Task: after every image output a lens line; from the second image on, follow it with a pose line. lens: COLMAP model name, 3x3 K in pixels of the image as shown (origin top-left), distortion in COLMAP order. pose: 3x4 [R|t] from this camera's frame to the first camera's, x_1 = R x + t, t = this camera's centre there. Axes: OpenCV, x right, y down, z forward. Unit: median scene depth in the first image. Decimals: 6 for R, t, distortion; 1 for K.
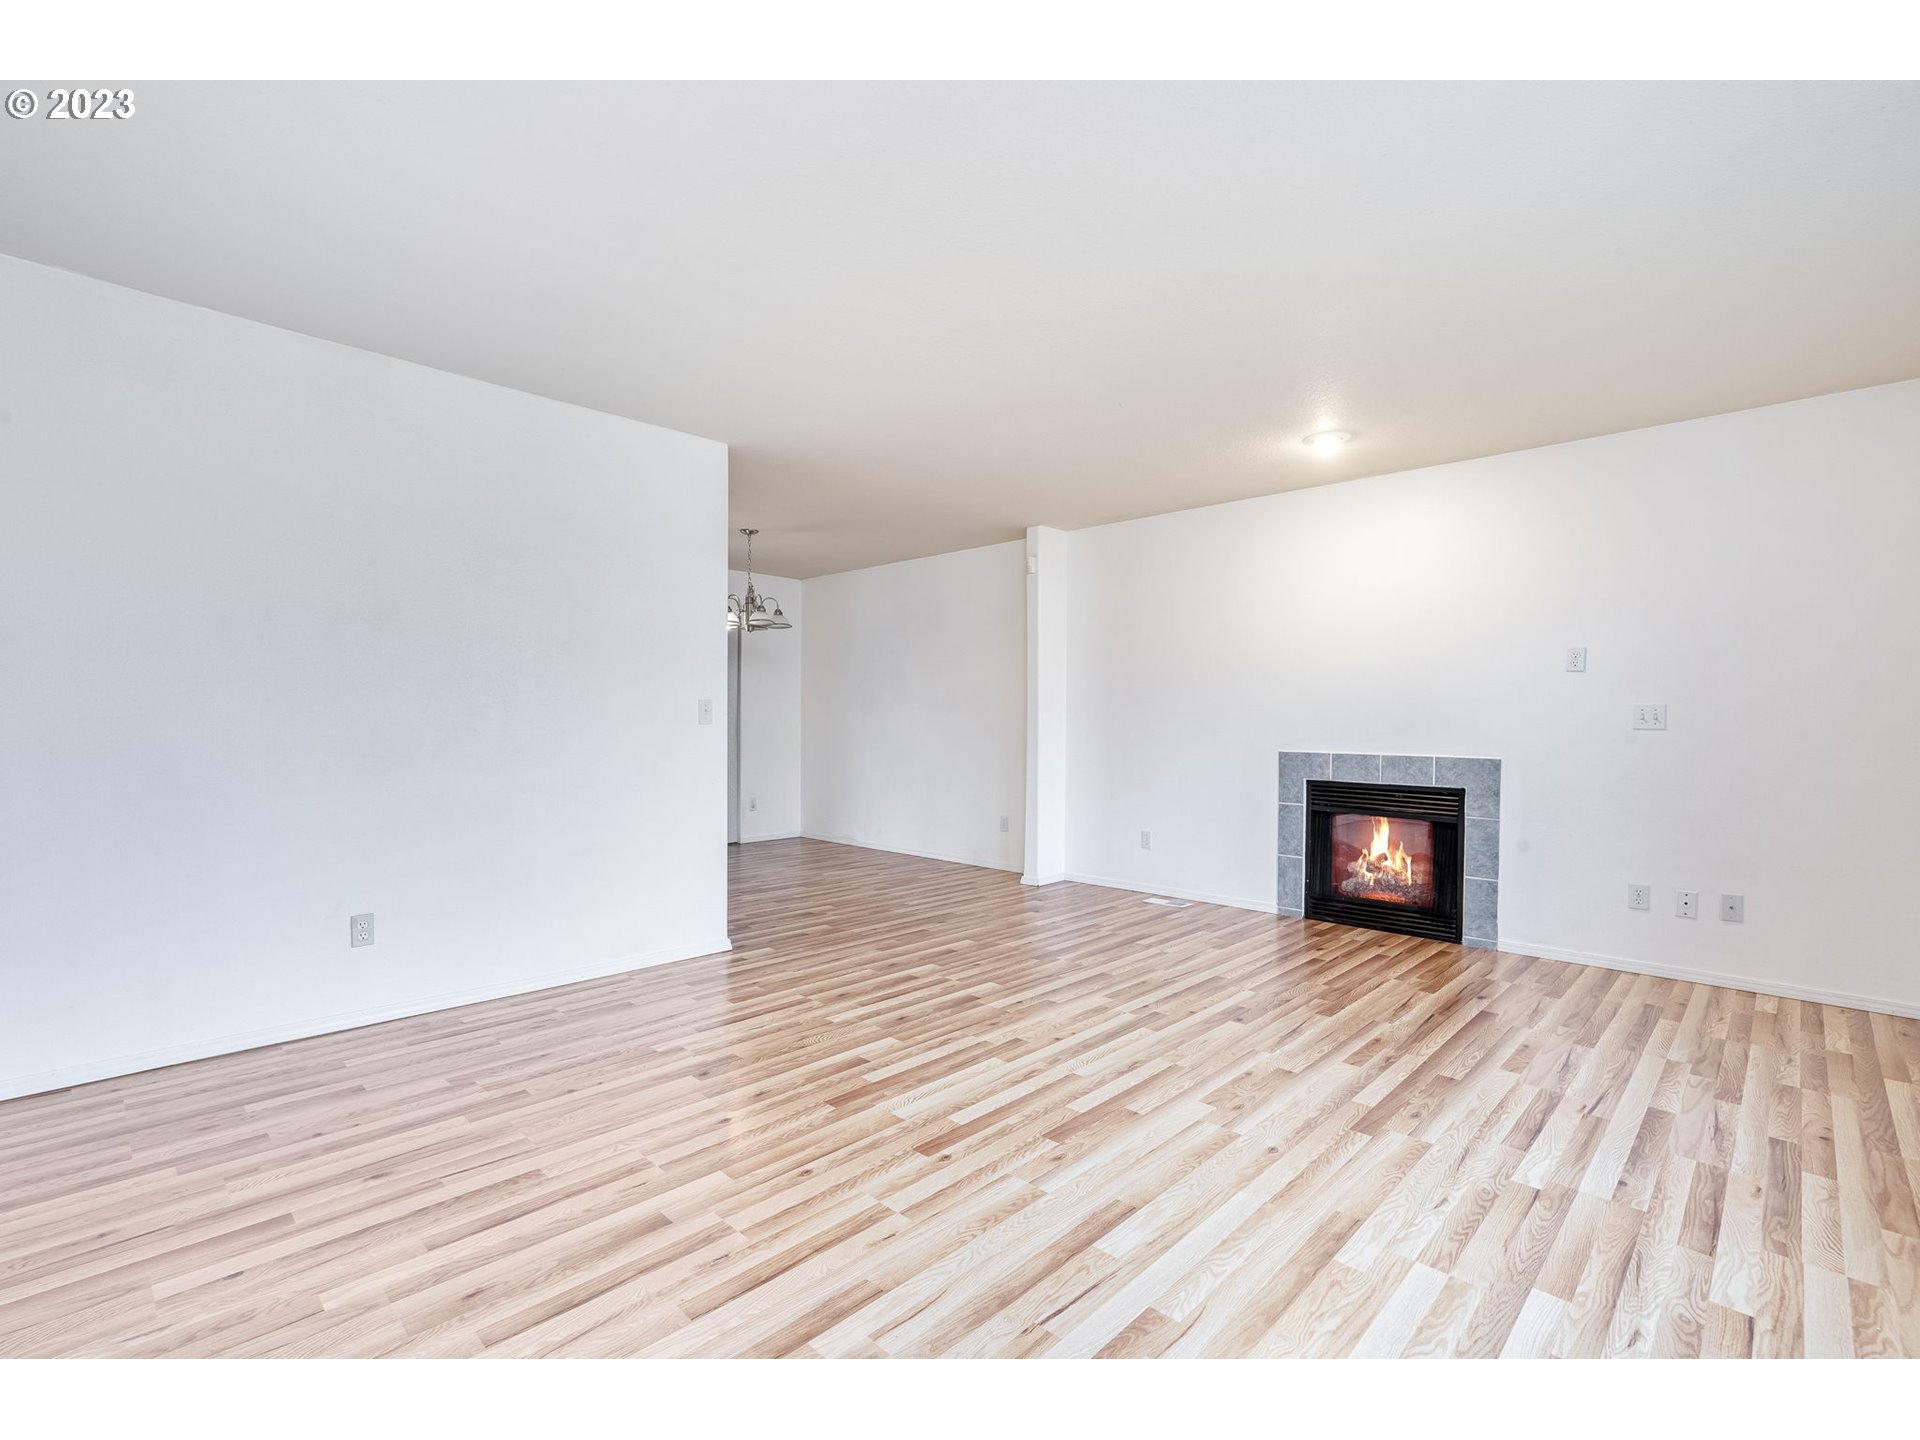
lens RADIAL K [[869.7, 0, 951.5], [0, 869.7, 722.2], [0, 0, 1]] dist [-0.007419, 0.001174]
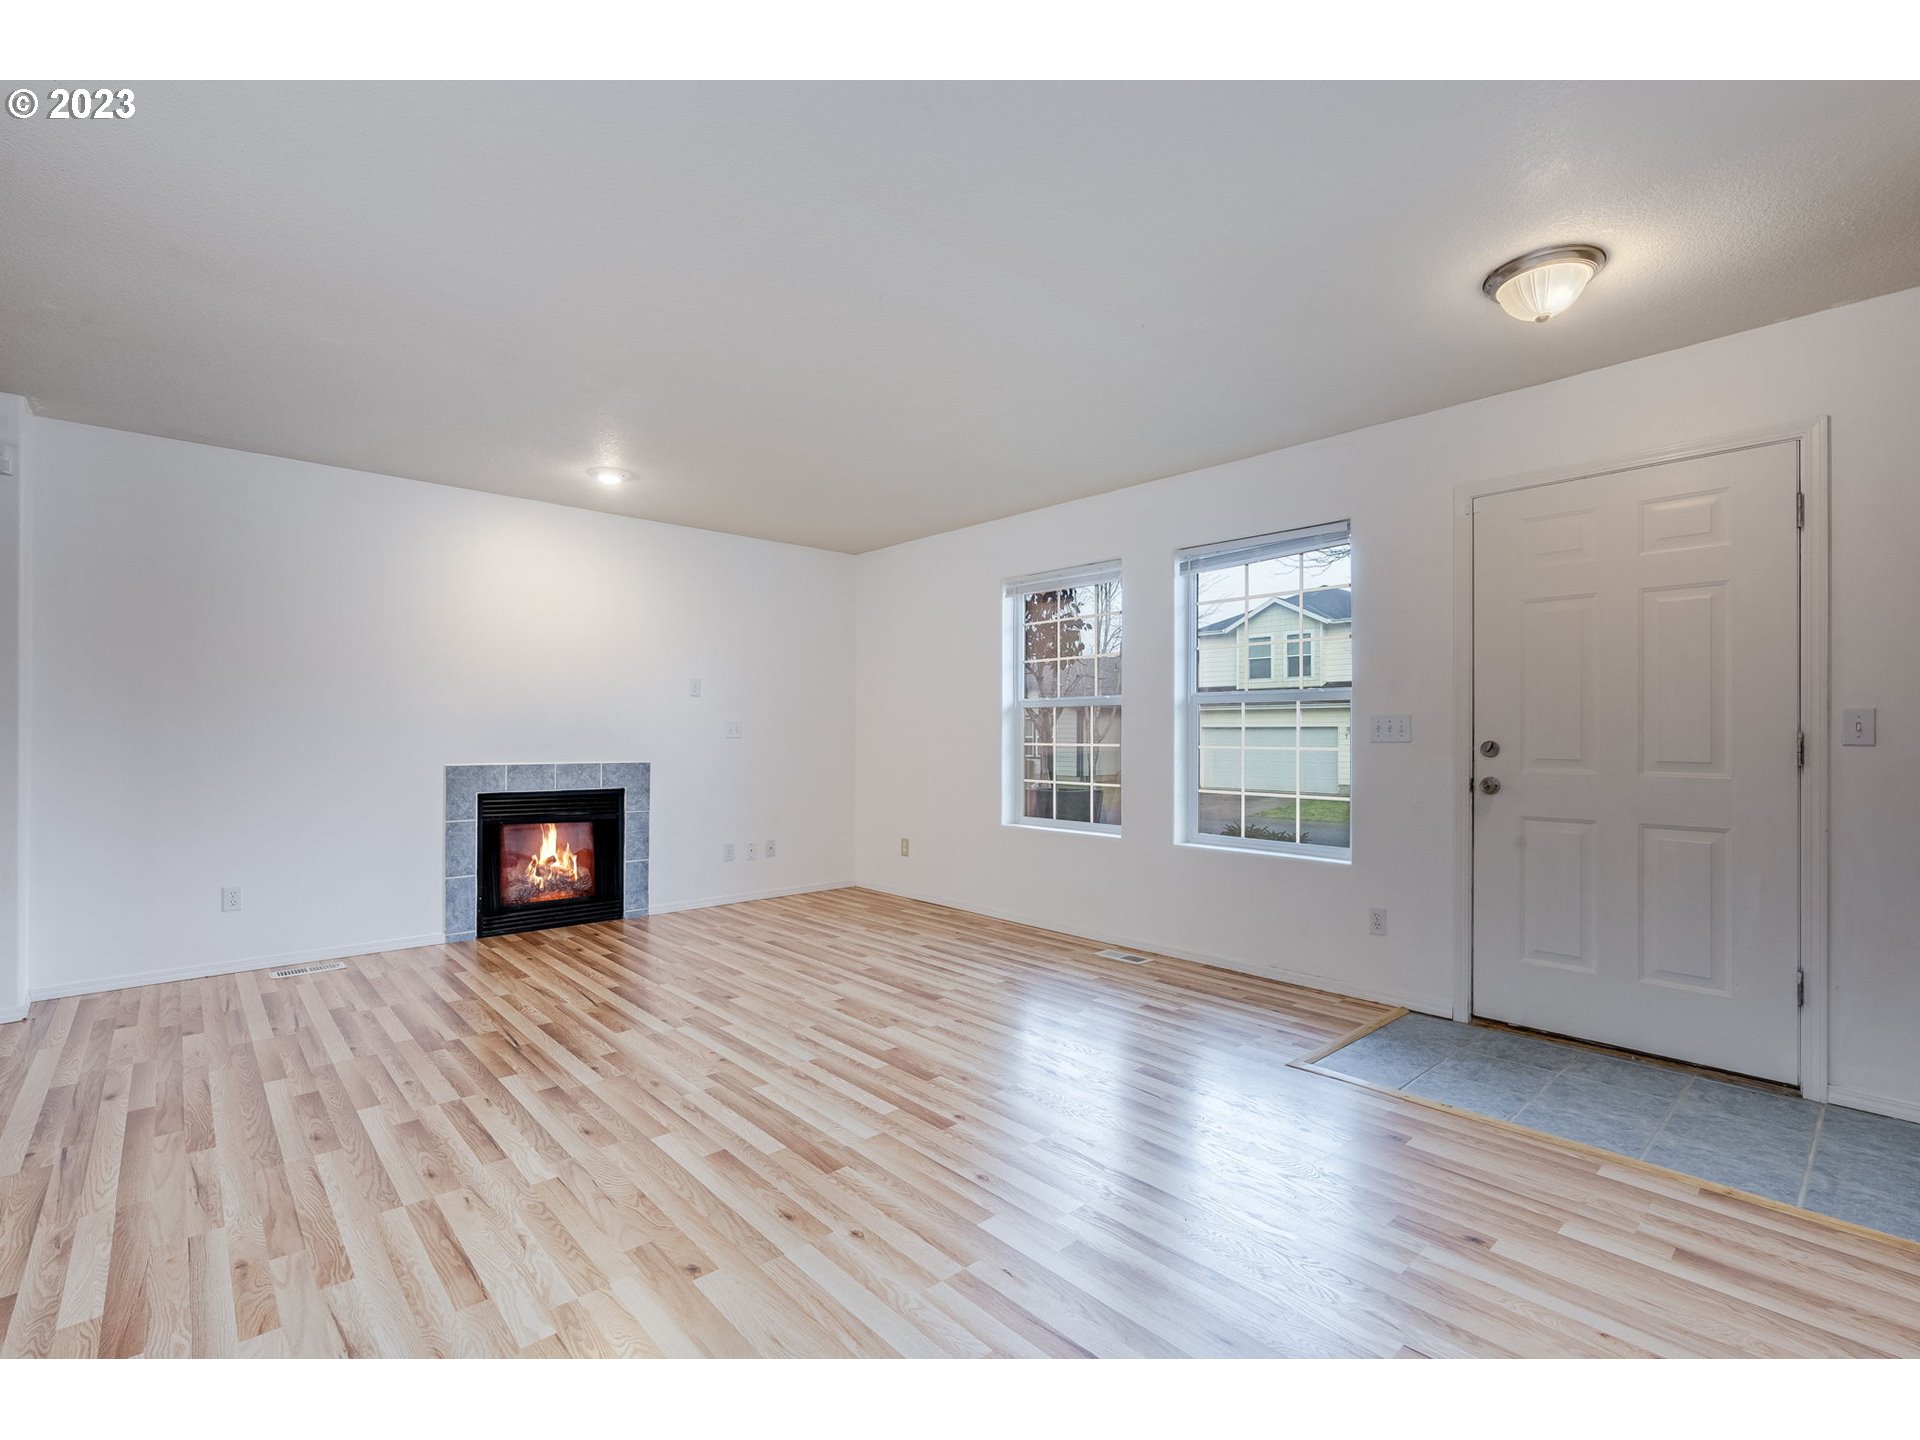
lens RADIAL K [[869.7, 0, 951.5], [0, 869.7, 722.2], [0, 0, 1]] dist [-0.007419, 0.001174]
pose [[0.062564, 0.008820, 0.998002, -0.805225], [-0.000660, 0.999961, -0.008796, -0.007079], [-0.998041, -0.000108, 0.062567, 0.652306]]
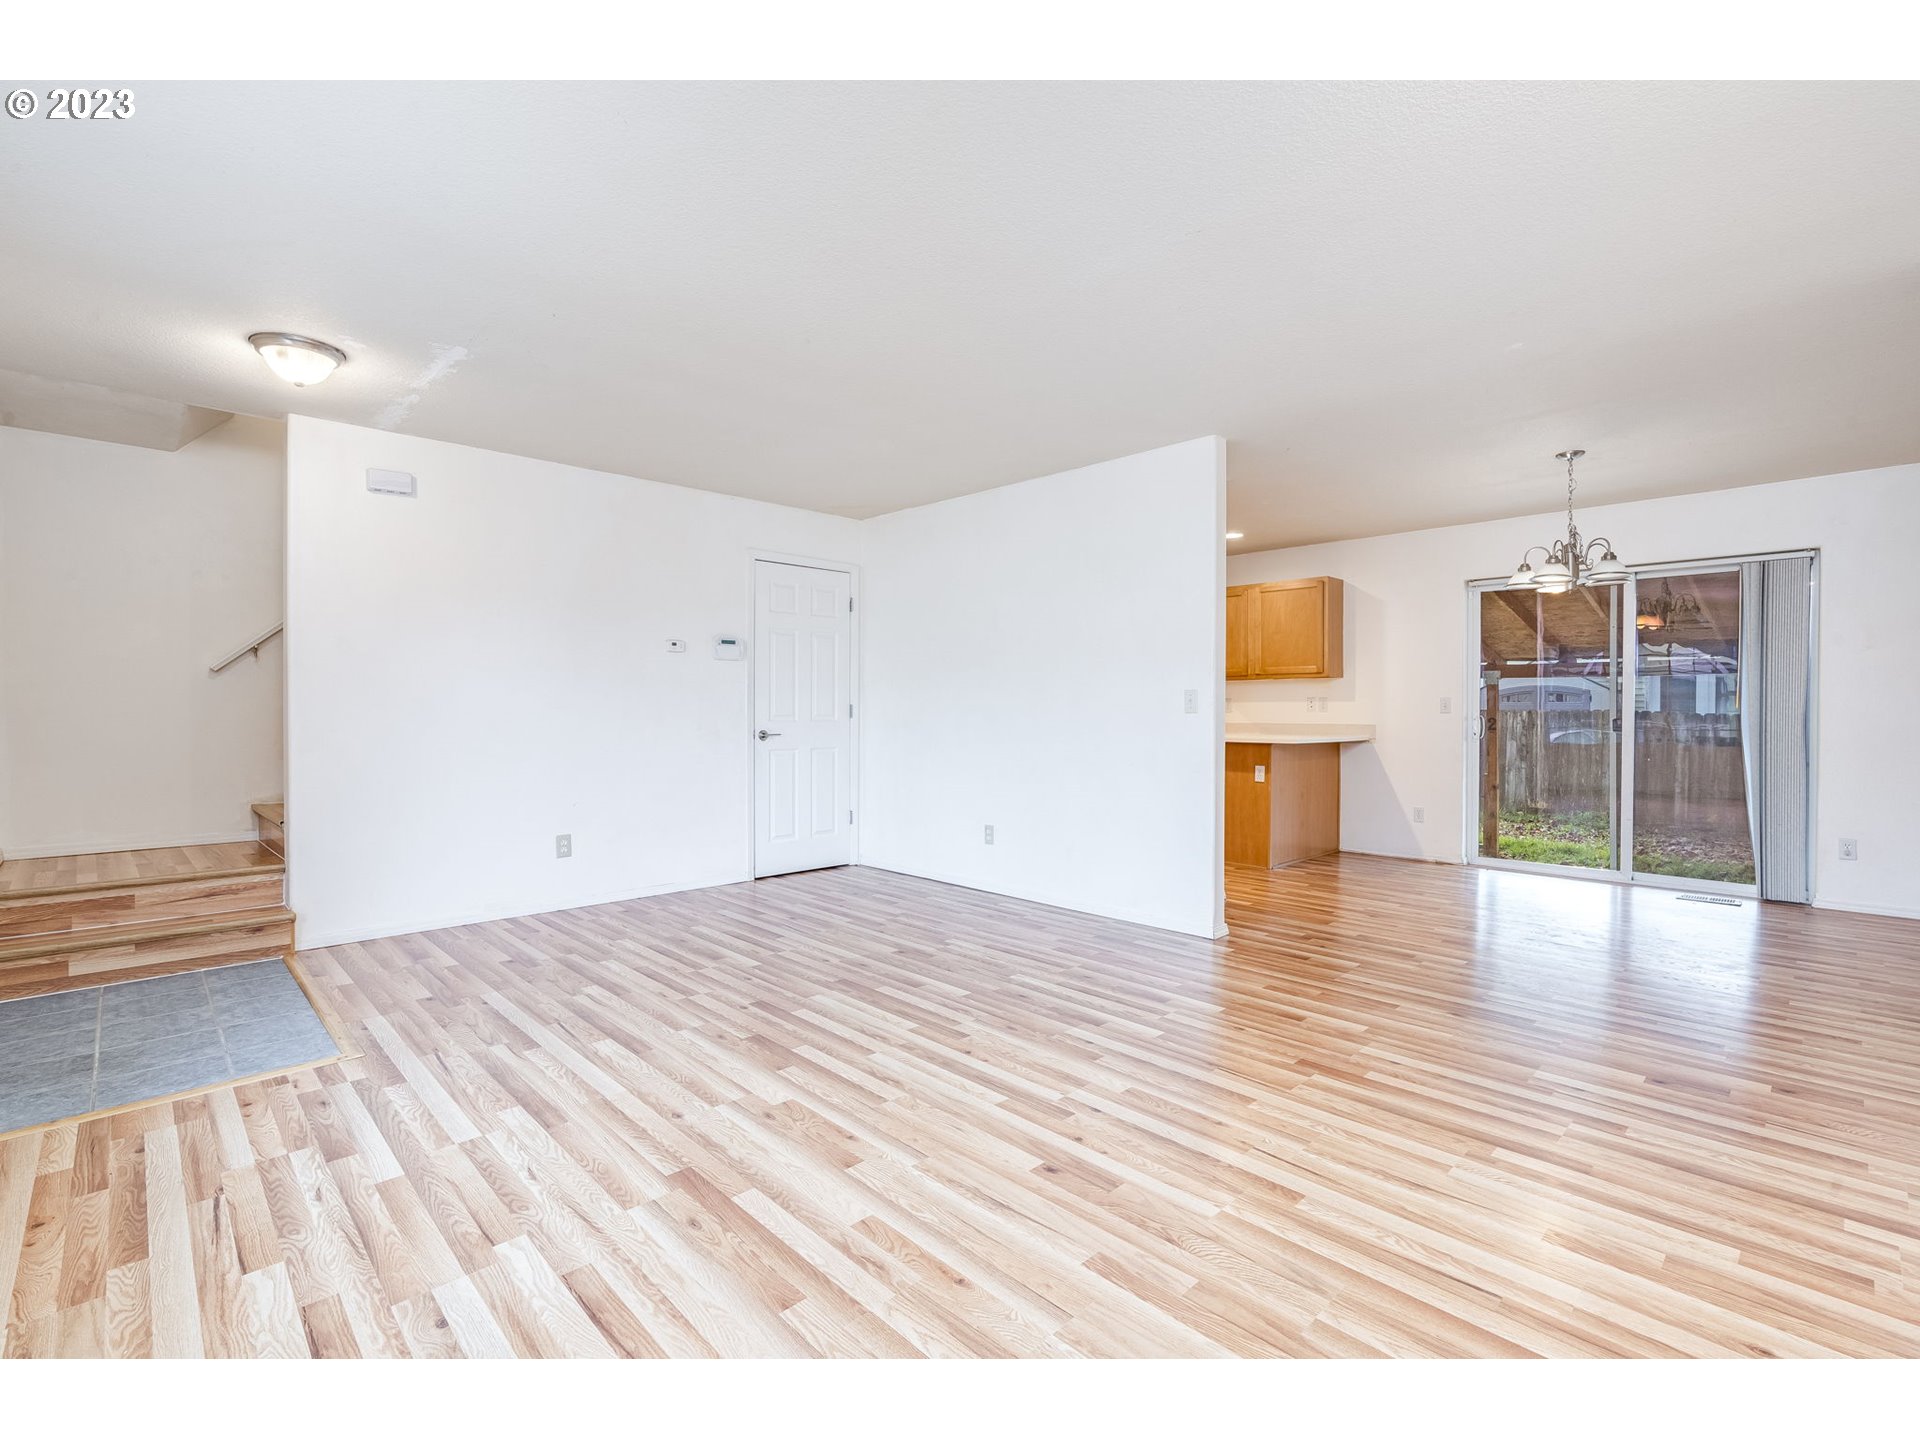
lens RADIAL K [[869.7, 0, 951.5], [0, 869.7, 722.2], [0, 0, 1]] dist [-0.007419, 0.001174]
pose [[-0.032087, 0.009999, -0.999435, 0.993738], [-0.004241, 0.999940, 0.010140, 0.005528], [0.999476, 0.004564, -0.032042, 0.967176]]
